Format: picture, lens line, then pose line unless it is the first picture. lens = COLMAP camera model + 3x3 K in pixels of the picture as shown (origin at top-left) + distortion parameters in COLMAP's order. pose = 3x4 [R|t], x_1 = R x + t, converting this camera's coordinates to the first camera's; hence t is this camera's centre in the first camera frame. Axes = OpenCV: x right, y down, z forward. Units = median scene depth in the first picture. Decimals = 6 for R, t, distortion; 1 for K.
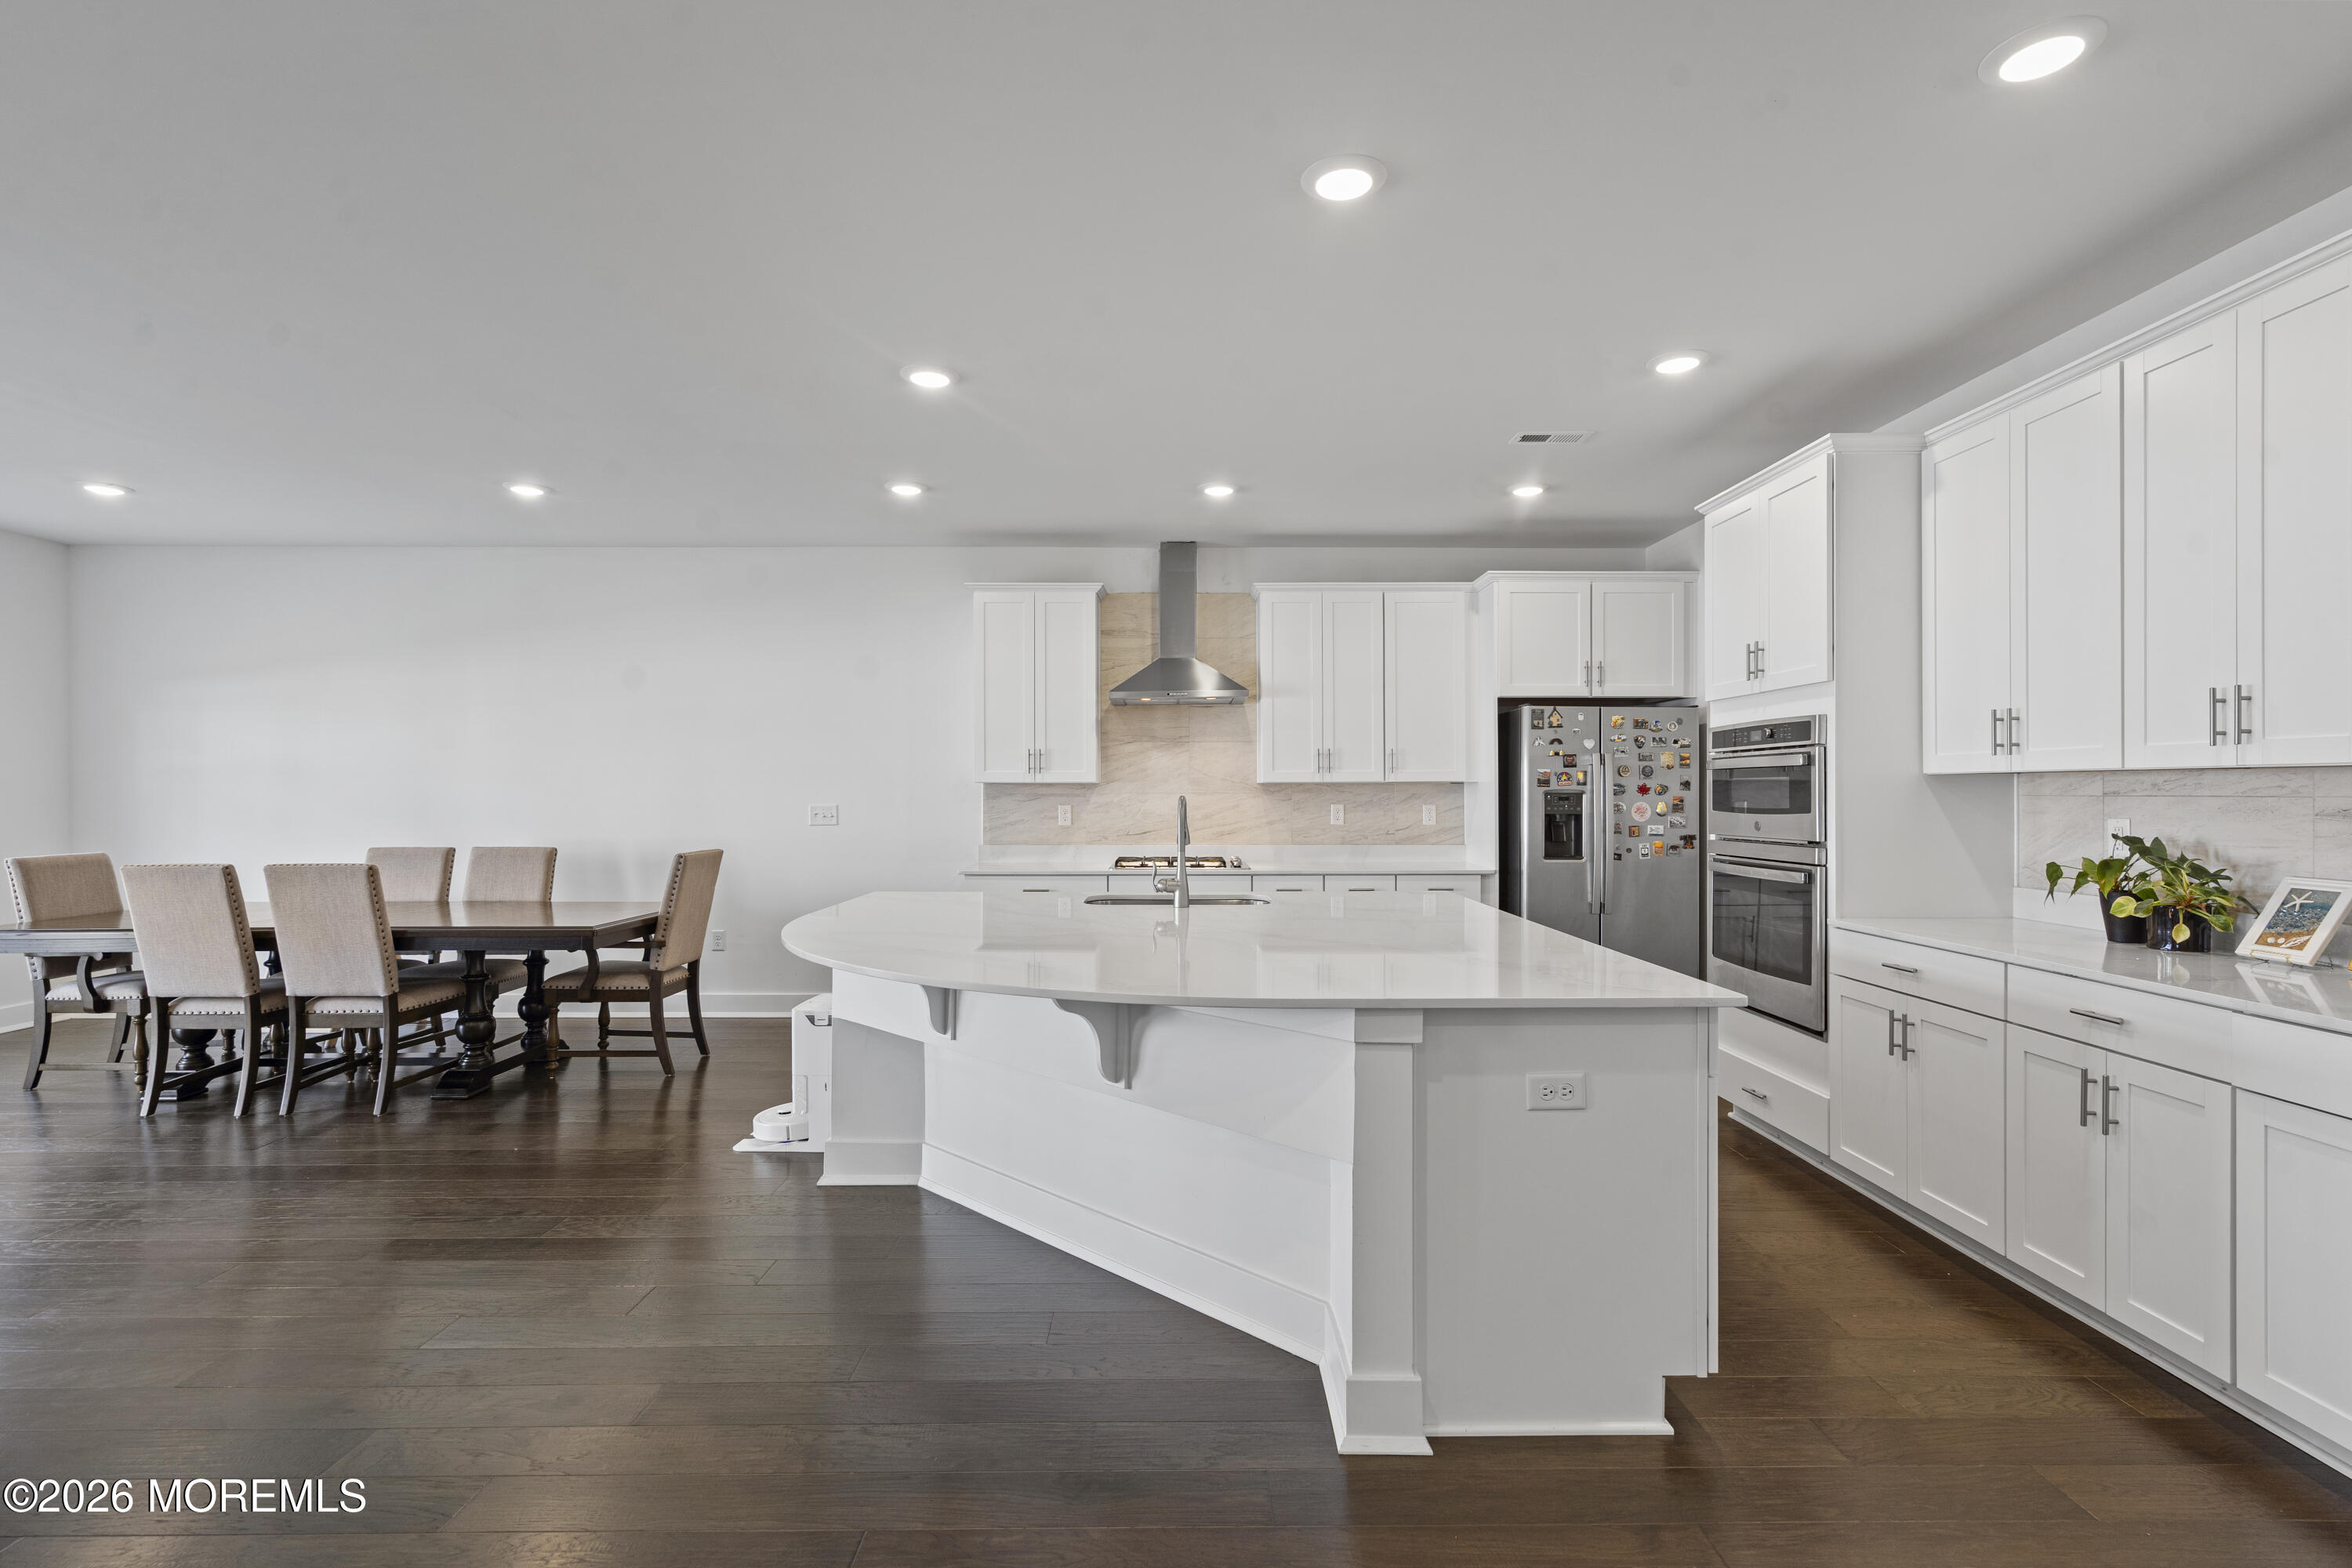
lens RADIAL K [[1098.1, 0, 1183.5], [0, 1098.1, 789.2], [0, 0, 1]] dist [-0.003880, 0.005630]
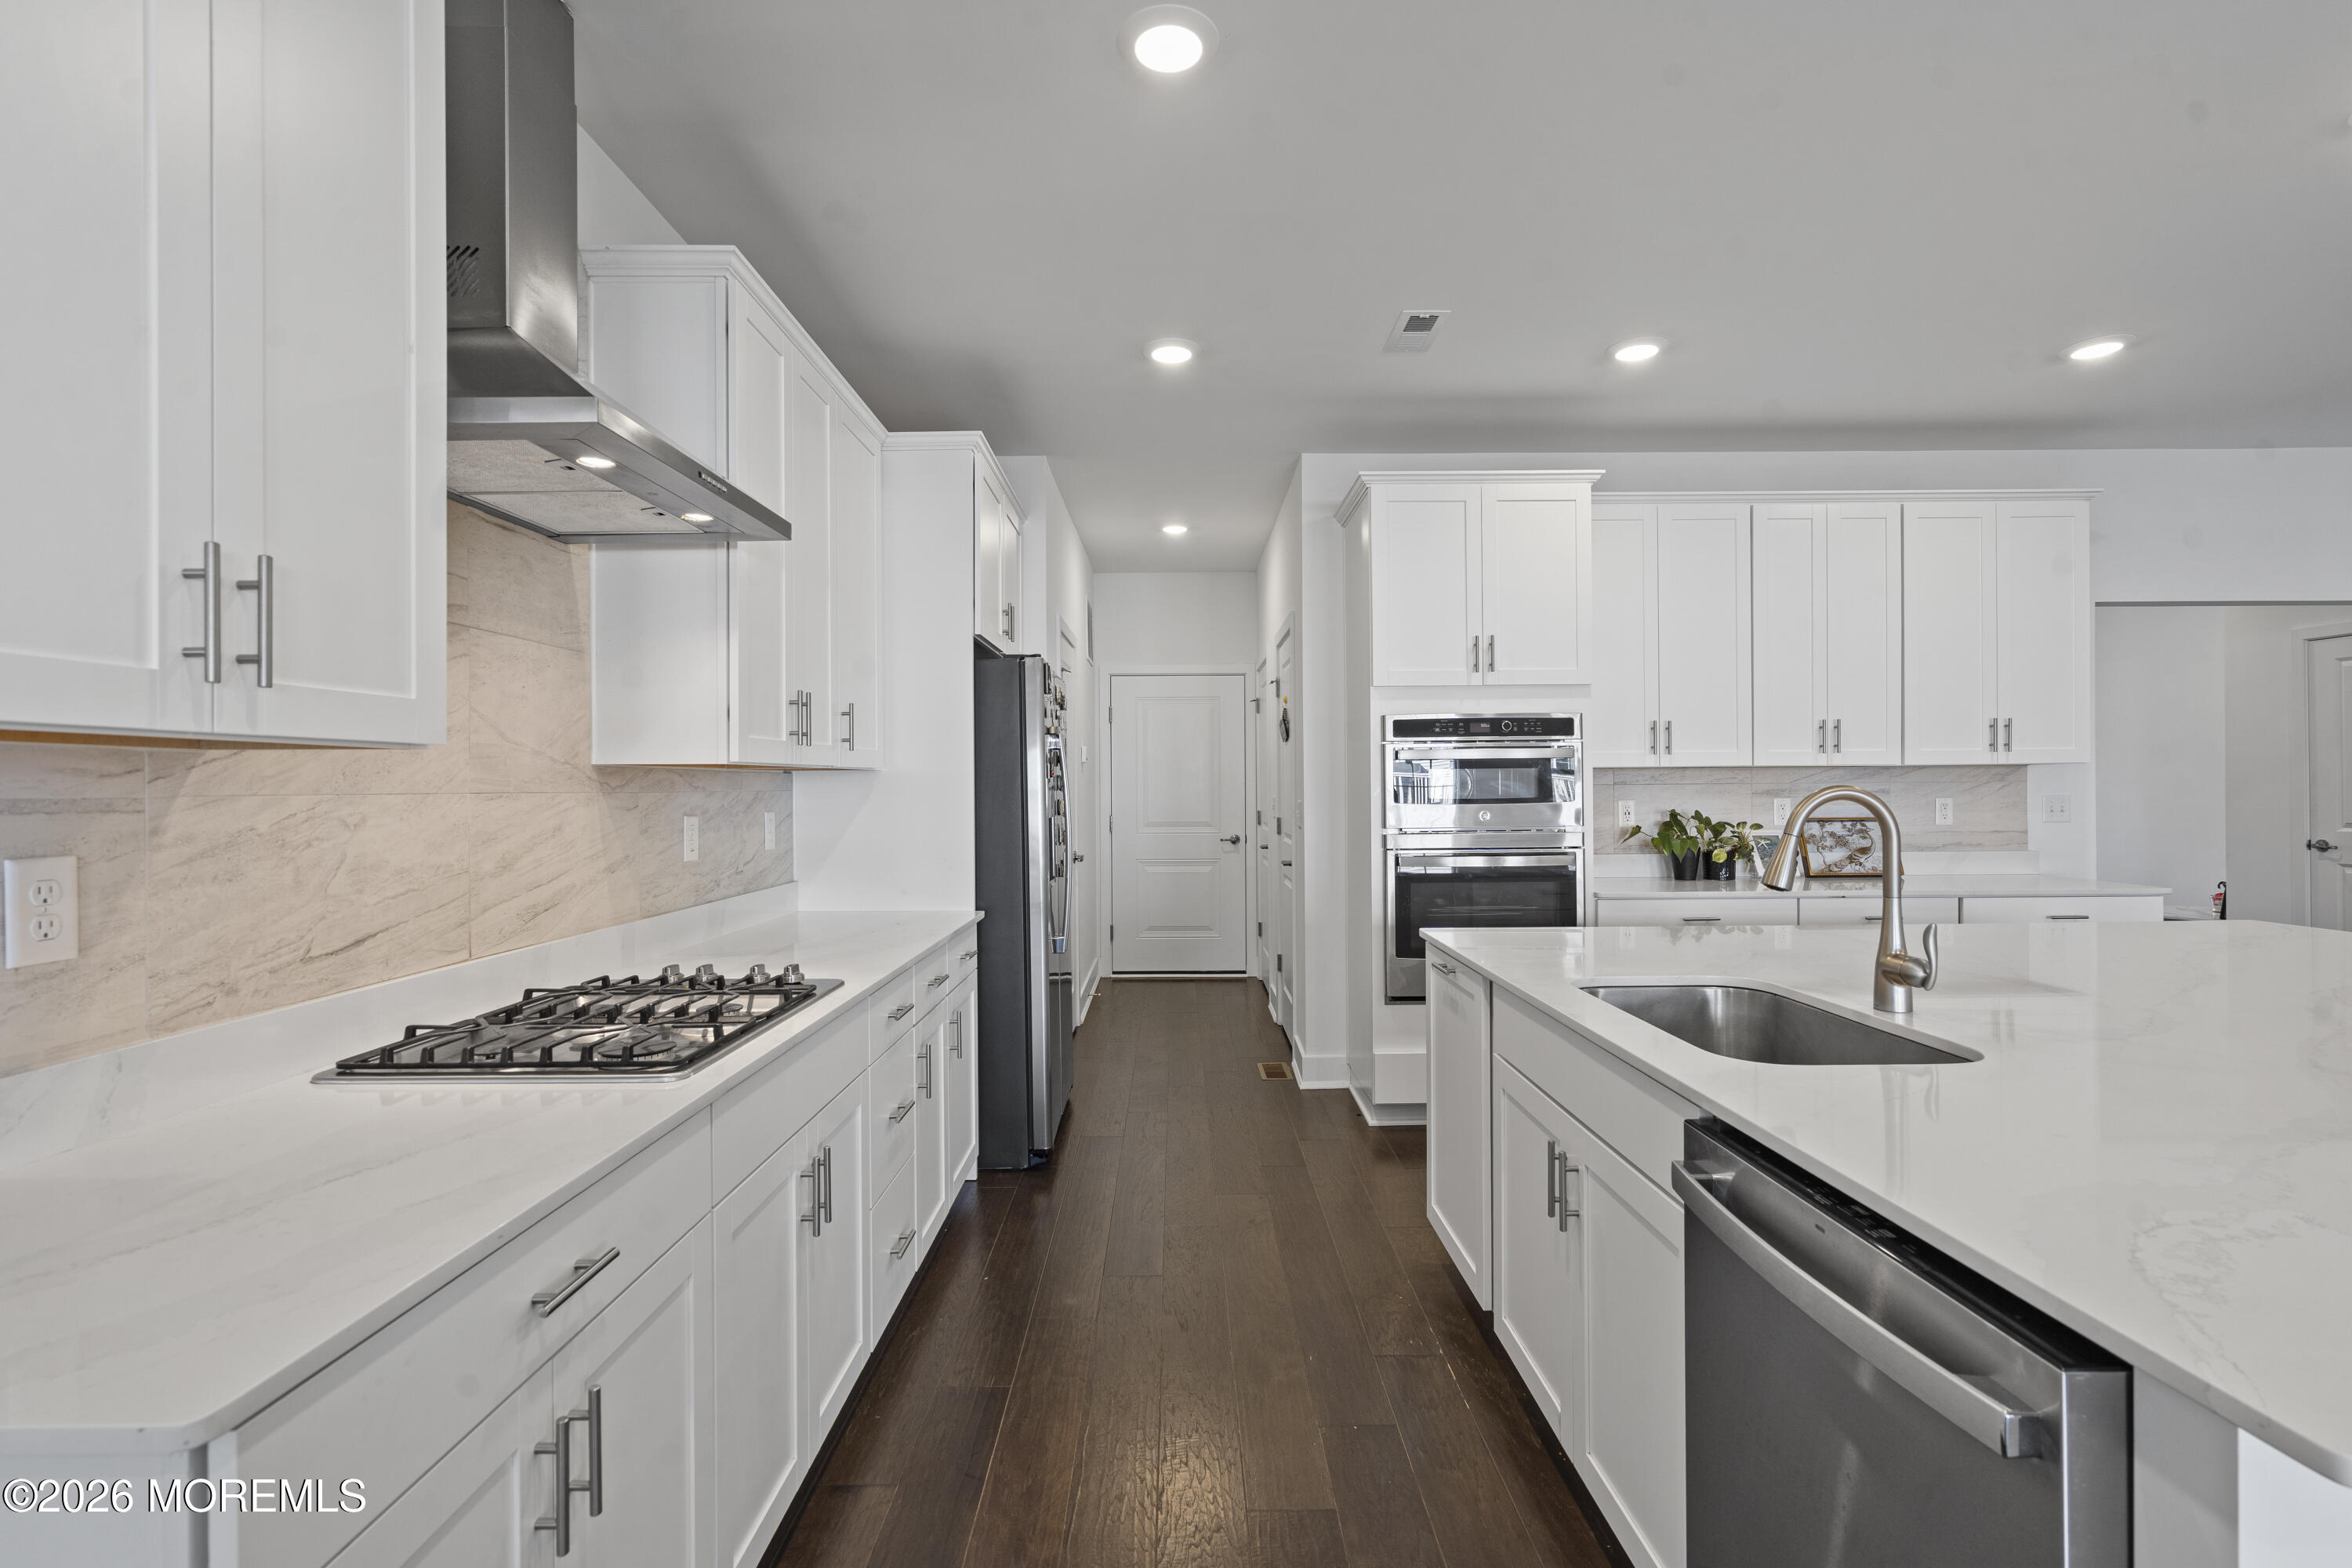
lens RADIAL K [[1065.9, 0, 1179.0], [0, 1065.9, 787.1], [0, 0, 1]] dist [-0.007682, 0.004706]
pose [[0.001670, 0.000912, 0.999998, -0.367524], [0.005881, 0.999982, -0.000922, 0.004628], [-0.999981, 0.005882, 0.001664, 1.008634]]
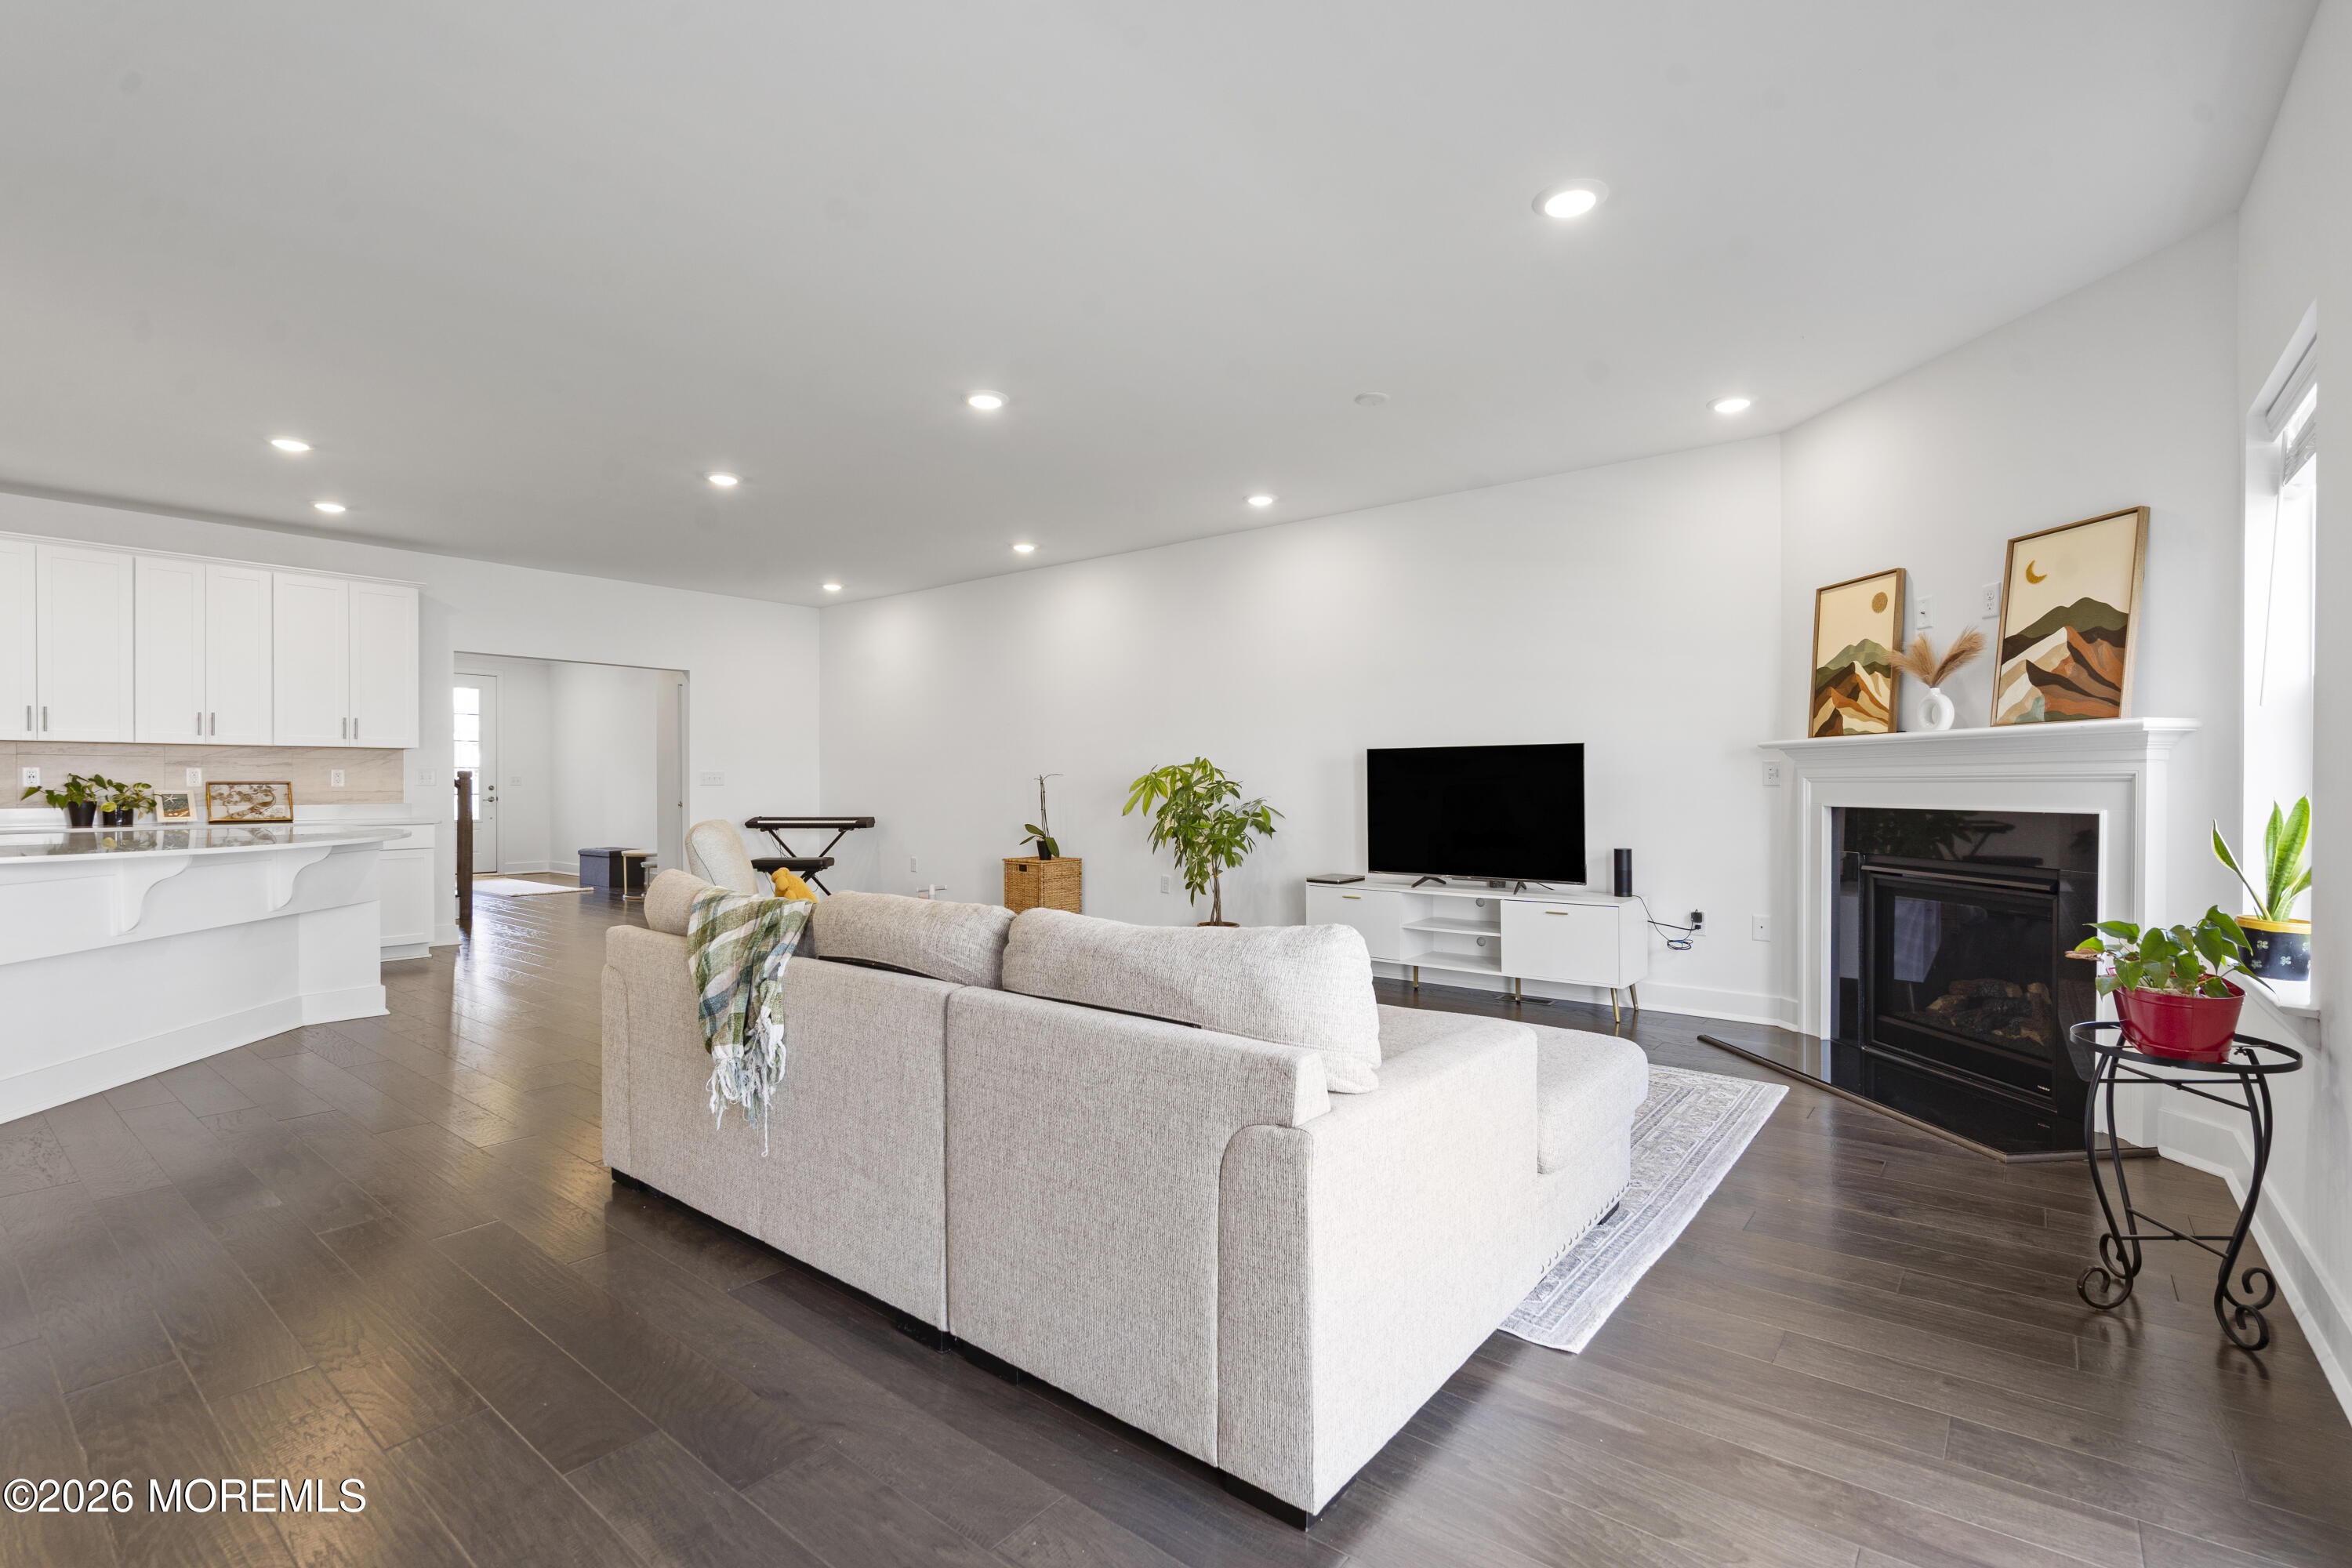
lens RADIAL K [[1065.9, 0, 1179.0], [0, 1065.9, 787.1], [0, 0, 1]] dist [-0.007682, 0.004706]
pose [[-0.777497, 0.000417, 0.628887, -1.174281], [0.000914, 0.999999, 0.000467, 0.040321], [-0.628886, 0.000938, -0.777497, 0.744070]]
